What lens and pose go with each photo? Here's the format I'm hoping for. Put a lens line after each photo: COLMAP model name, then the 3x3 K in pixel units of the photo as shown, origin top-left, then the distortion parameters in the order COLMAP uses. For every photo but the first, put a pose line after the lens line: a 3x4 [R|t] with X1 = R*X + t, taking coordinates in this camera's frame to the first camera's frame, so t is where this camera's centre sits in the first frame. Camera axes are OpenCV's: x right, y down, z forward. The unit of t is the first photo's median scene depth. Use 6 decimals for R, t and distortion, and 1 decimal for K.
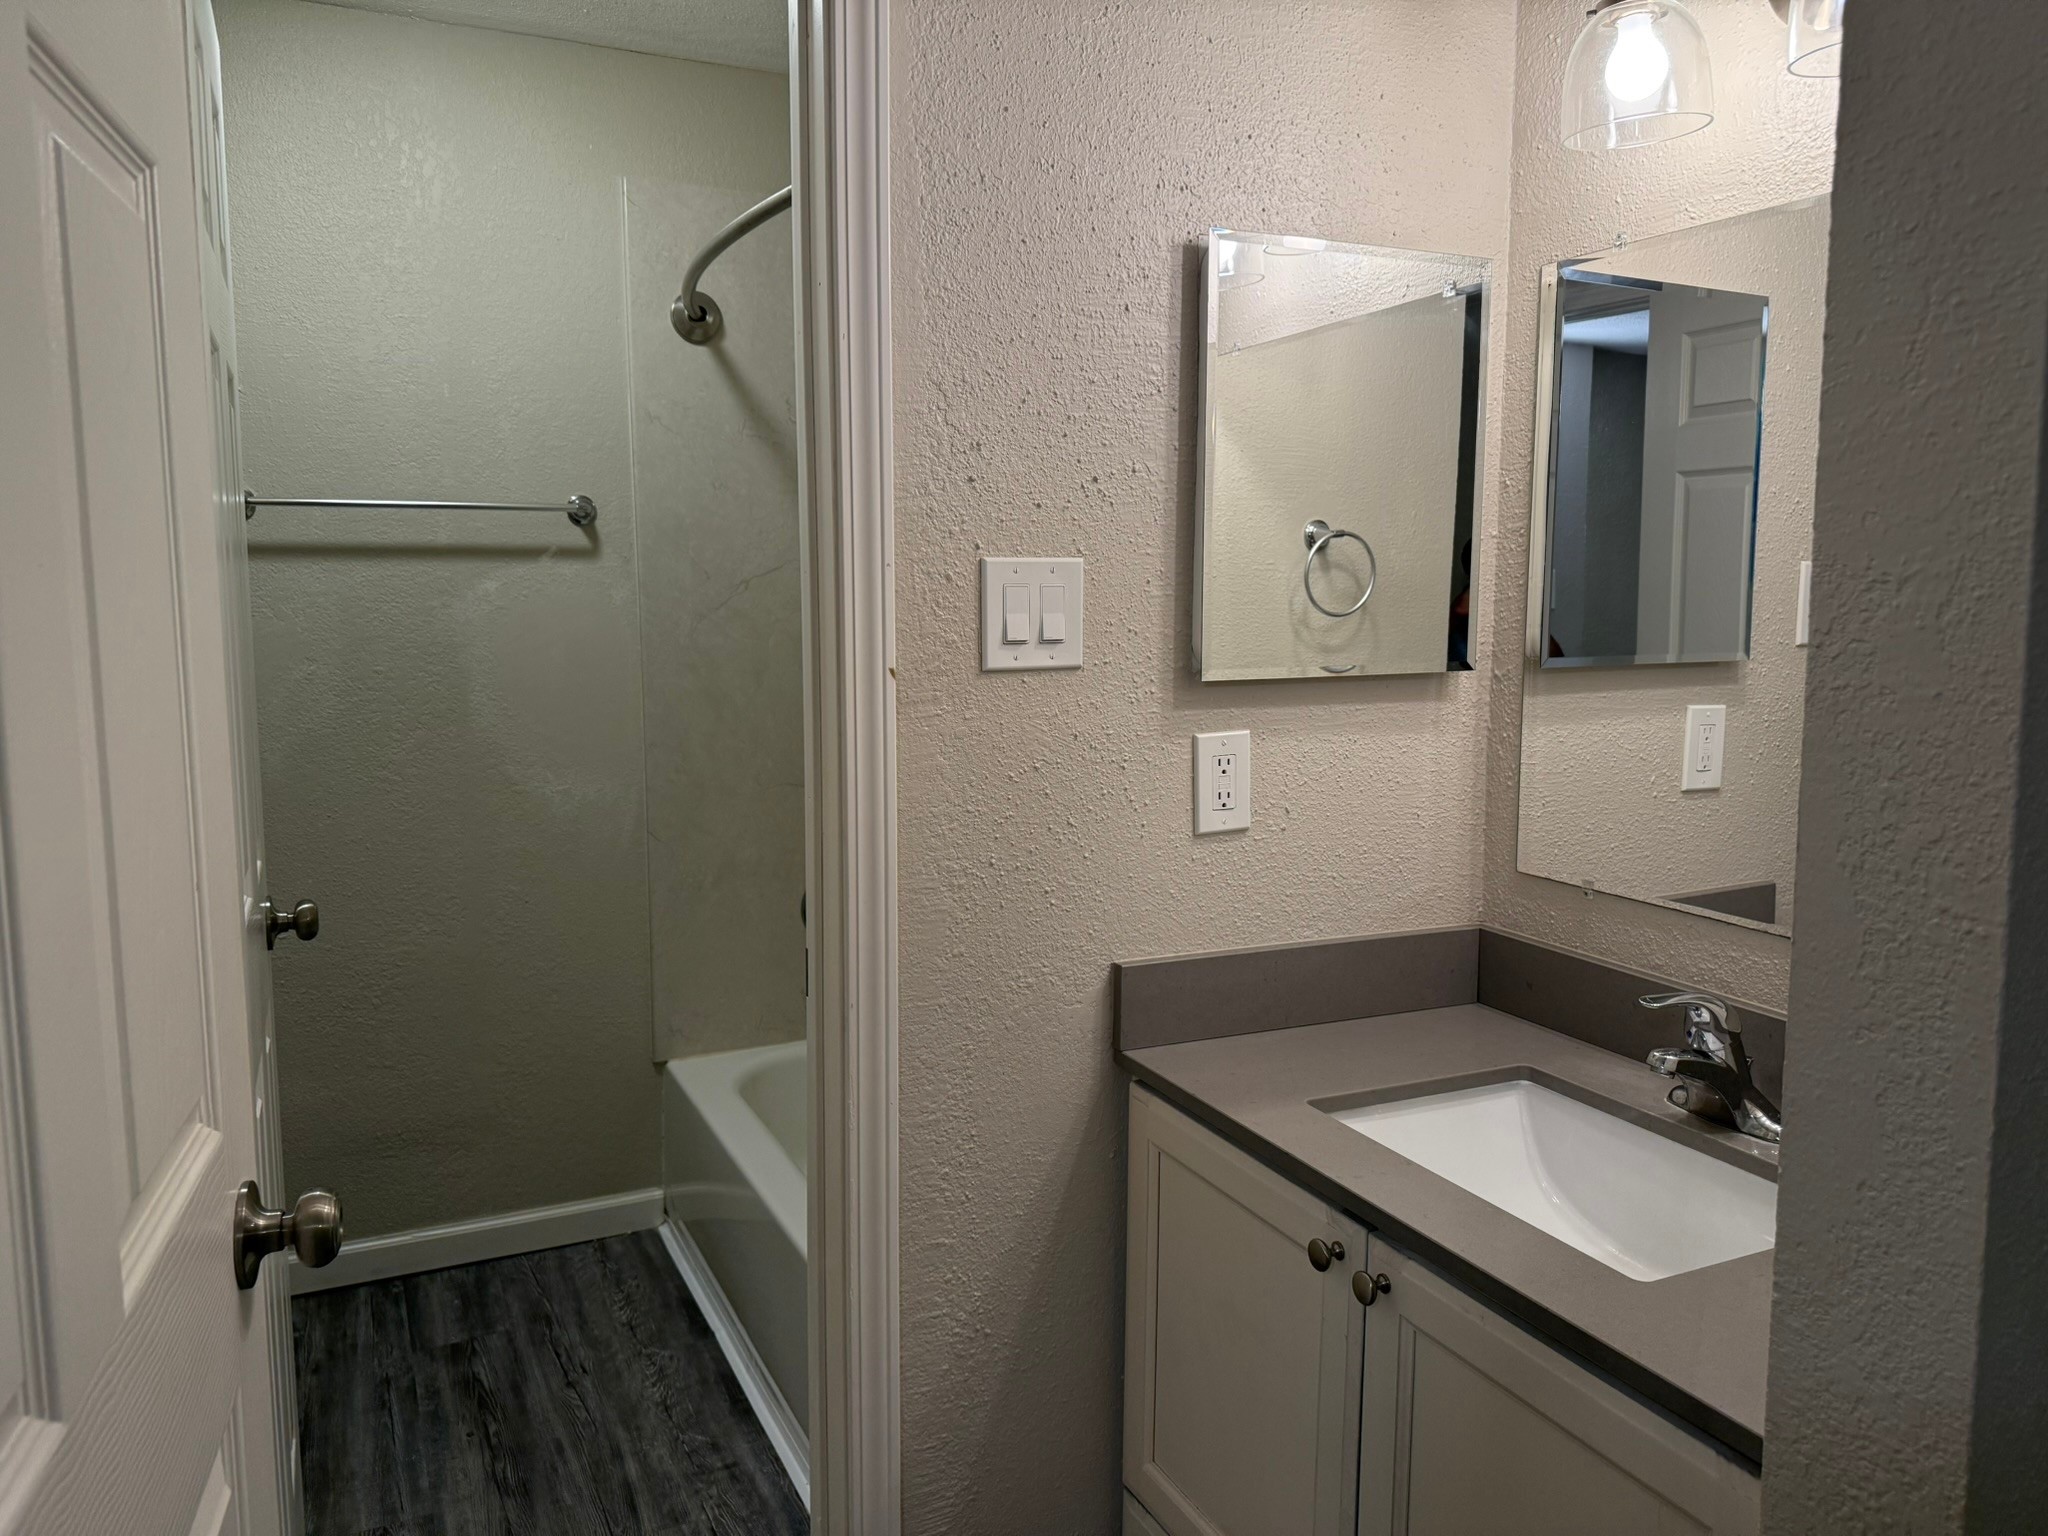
lens RADIAL K [[1461.6, 0, 1029.4], [0, 1461.6, 779.6], [0, 0, 1]] dist [0.045534, -0.048422]
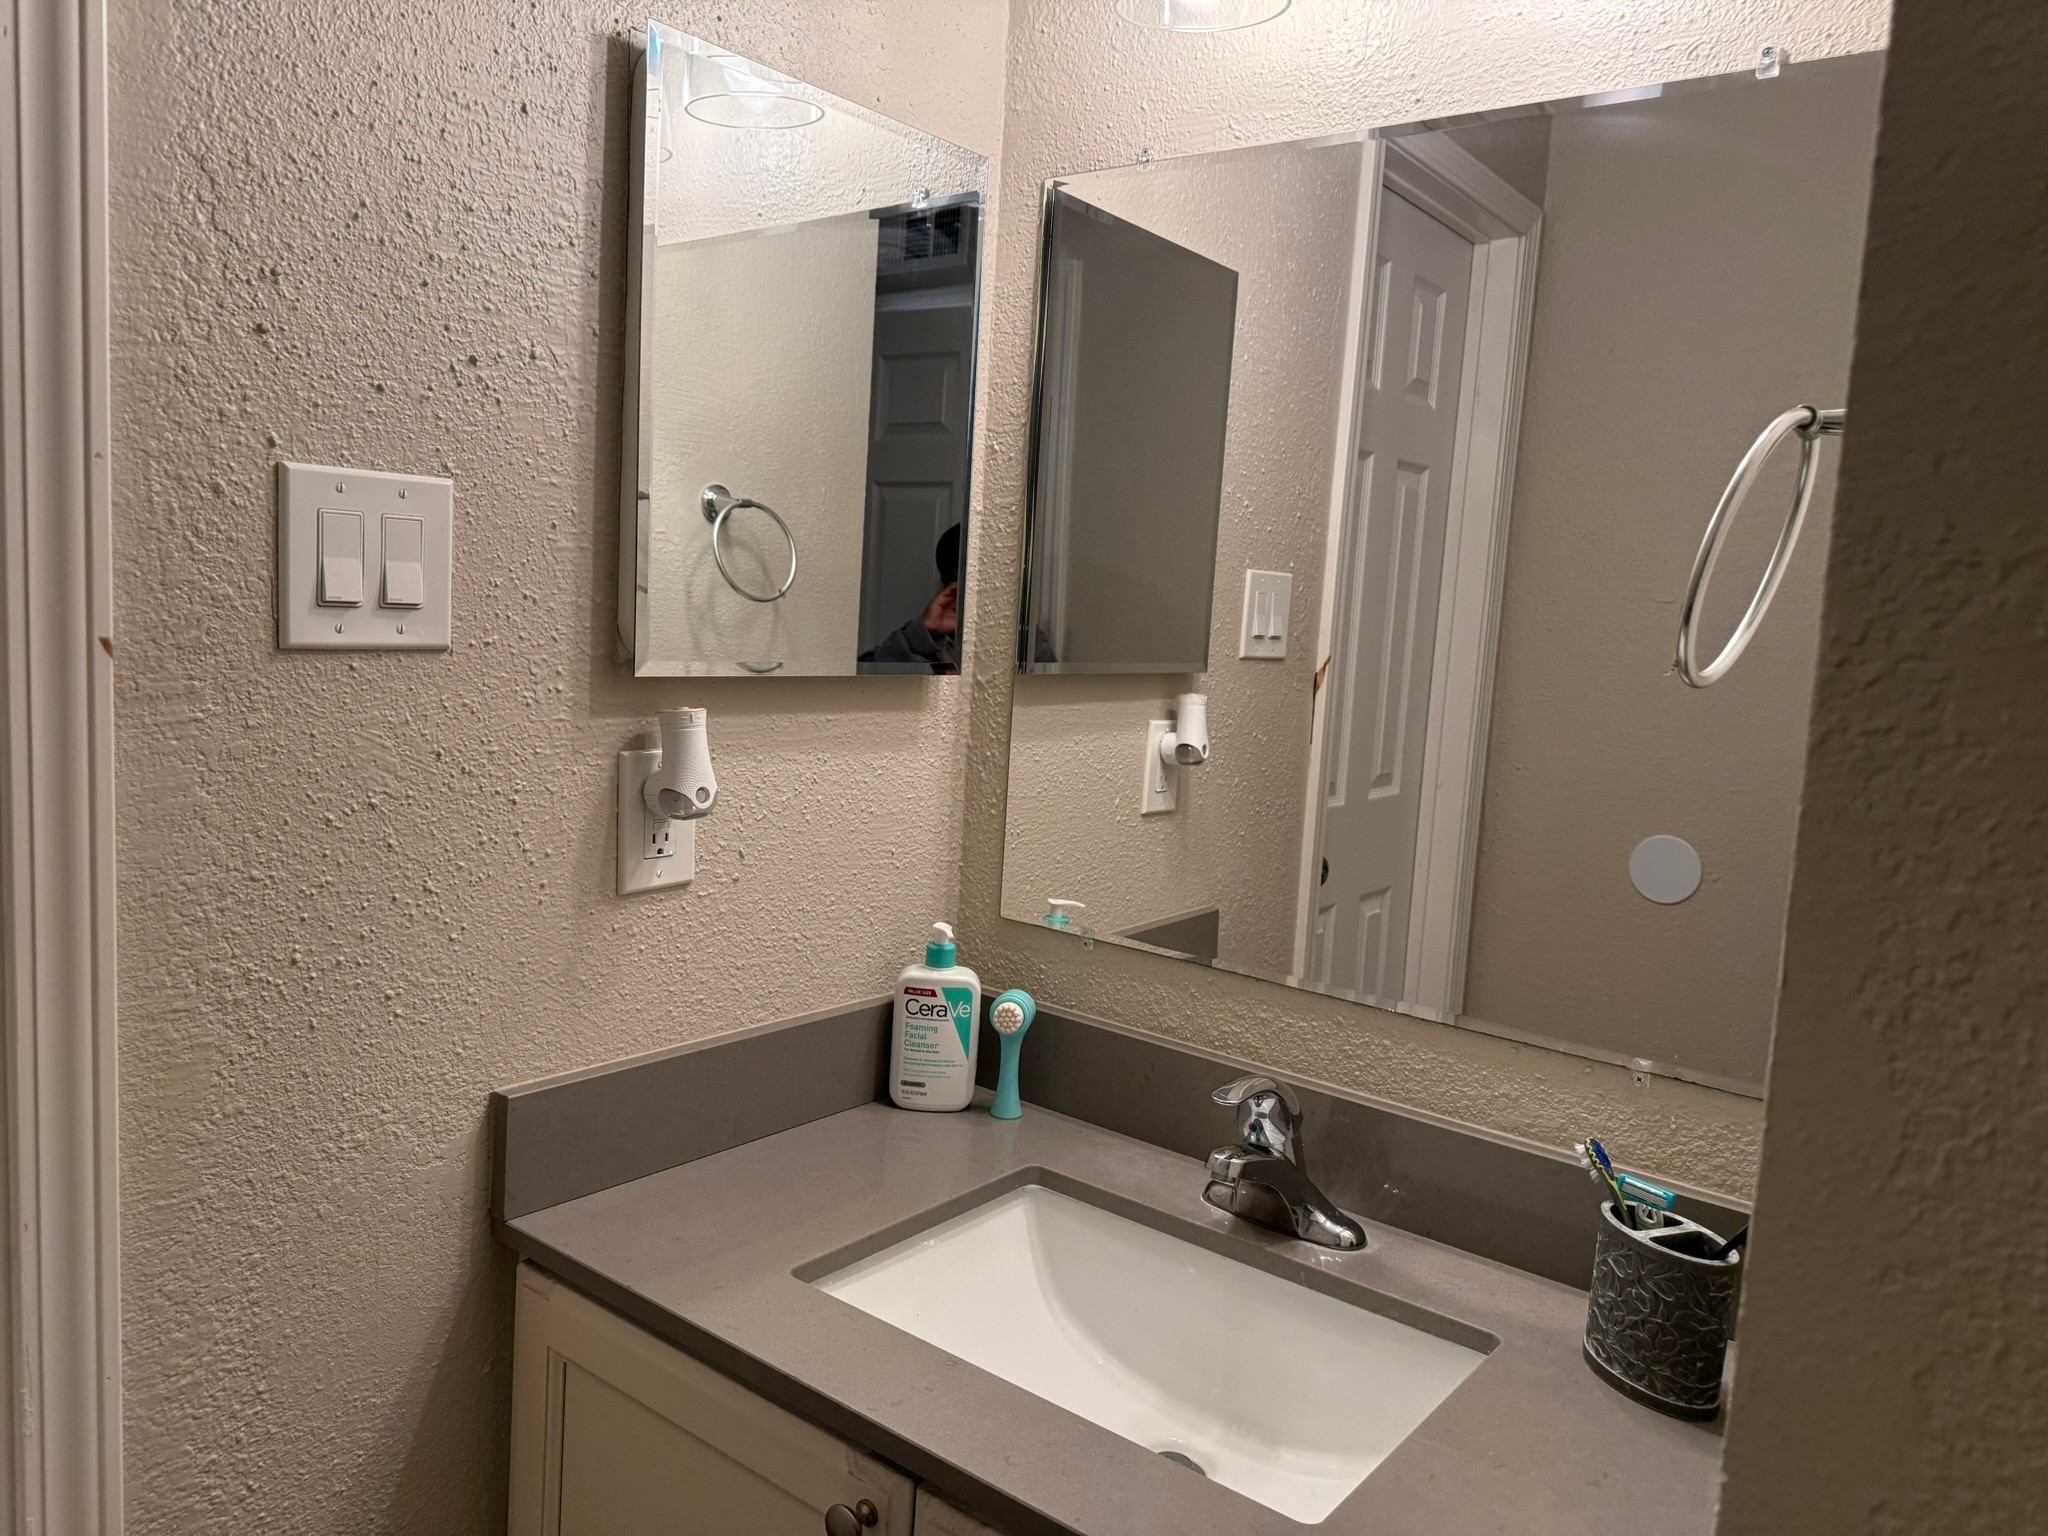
lens RADIAL K [[1461.6, 0, 1014.4], [0, 1461.6, 778.6], [0, 0, 1]] dist [0.045534, -0.048422]
pose [[0.897529, 0.000785, 0.440954, -0.028199], [-0.002363, 0.999993, 0.003029, -0.022165], [-0.440948, -0.003761, 0.897525, 0.307228]]
